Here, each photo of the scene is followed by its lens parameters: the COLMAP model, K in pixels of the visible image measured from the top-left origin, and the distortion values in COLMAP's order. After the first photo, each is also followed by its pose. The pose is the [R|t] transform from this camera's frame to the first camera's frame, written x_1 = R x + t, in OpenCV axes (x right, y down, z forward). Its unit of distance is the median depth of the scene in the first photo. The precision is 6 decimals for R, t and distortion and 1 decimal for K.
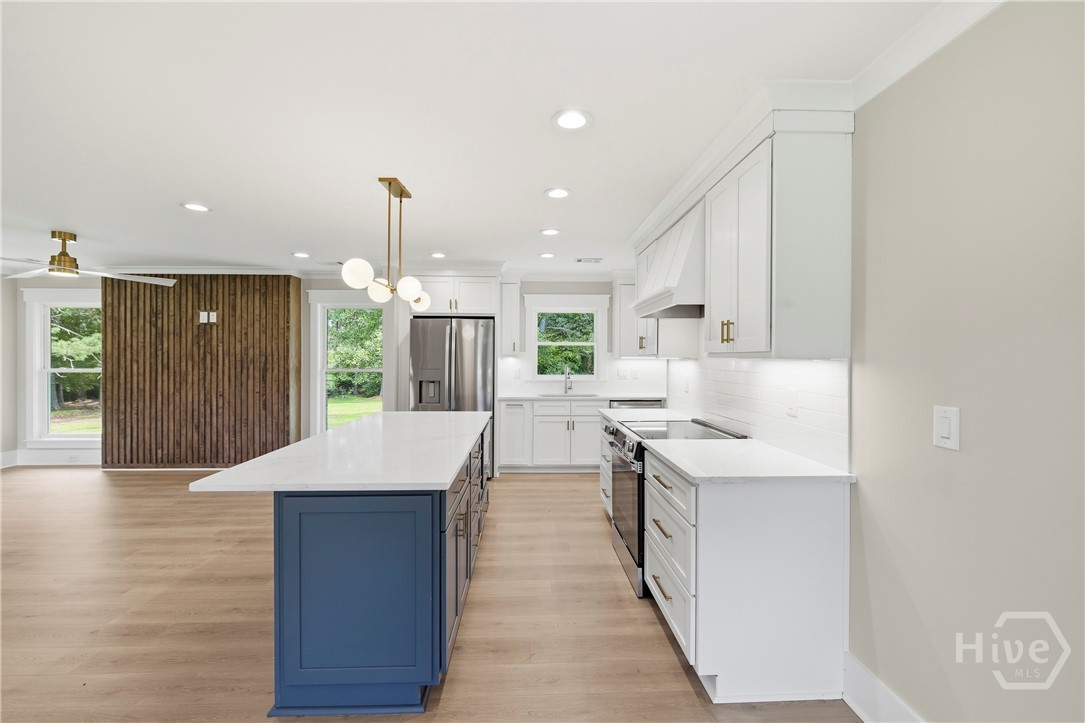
lens RADIAL K [[456.1, 0, 539.5], [0, 456.1, 359.0], [0, 0, 1]] dist [0.000023, -0.000151]
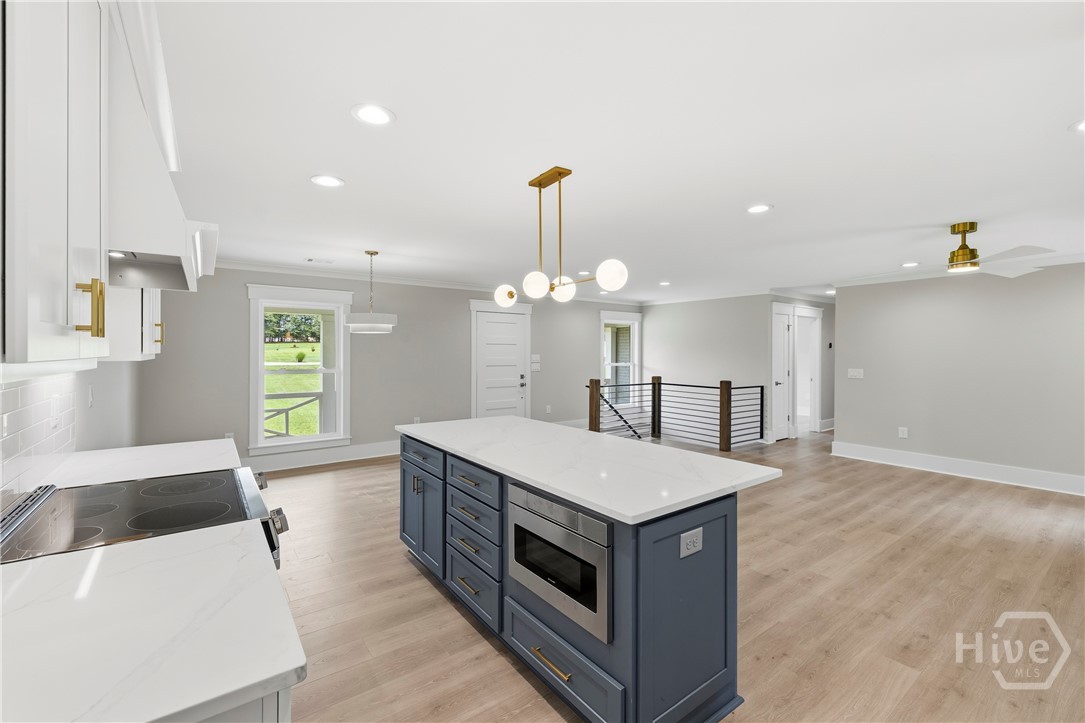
lens RADIAL K [[457.2, 0, 539.3], [0, 457.2, 352.5], [0, 0, 1]] dist [-0.002071, -0.000134]
pose [[-0.823541, -0.006552, -0.567219, 0.117551], [-0.009896, 0.999947, 0.002817, -0.011318], [0.567170, 0.007933, -0.823562, 0.908539]]
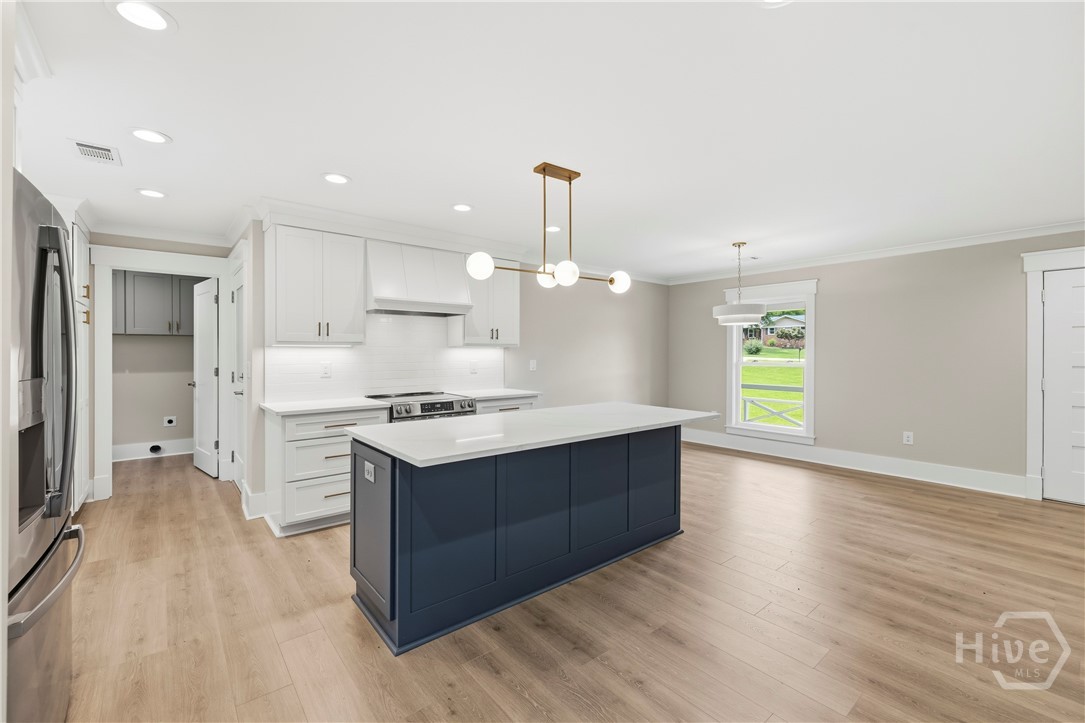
lens RADIAL K [[459.2, 0, 542.3], [0, 459.2, 352.2], [0, 0, 1]] dist [-0.000500, 0.000179]
pose [[-0.613402, -0.003904, 0.789762, -0.560817], [0.000886, 0.999984, 0.005631, 0.004864], [-0.789771, 0.004154, -0.613388, 0.847101]]
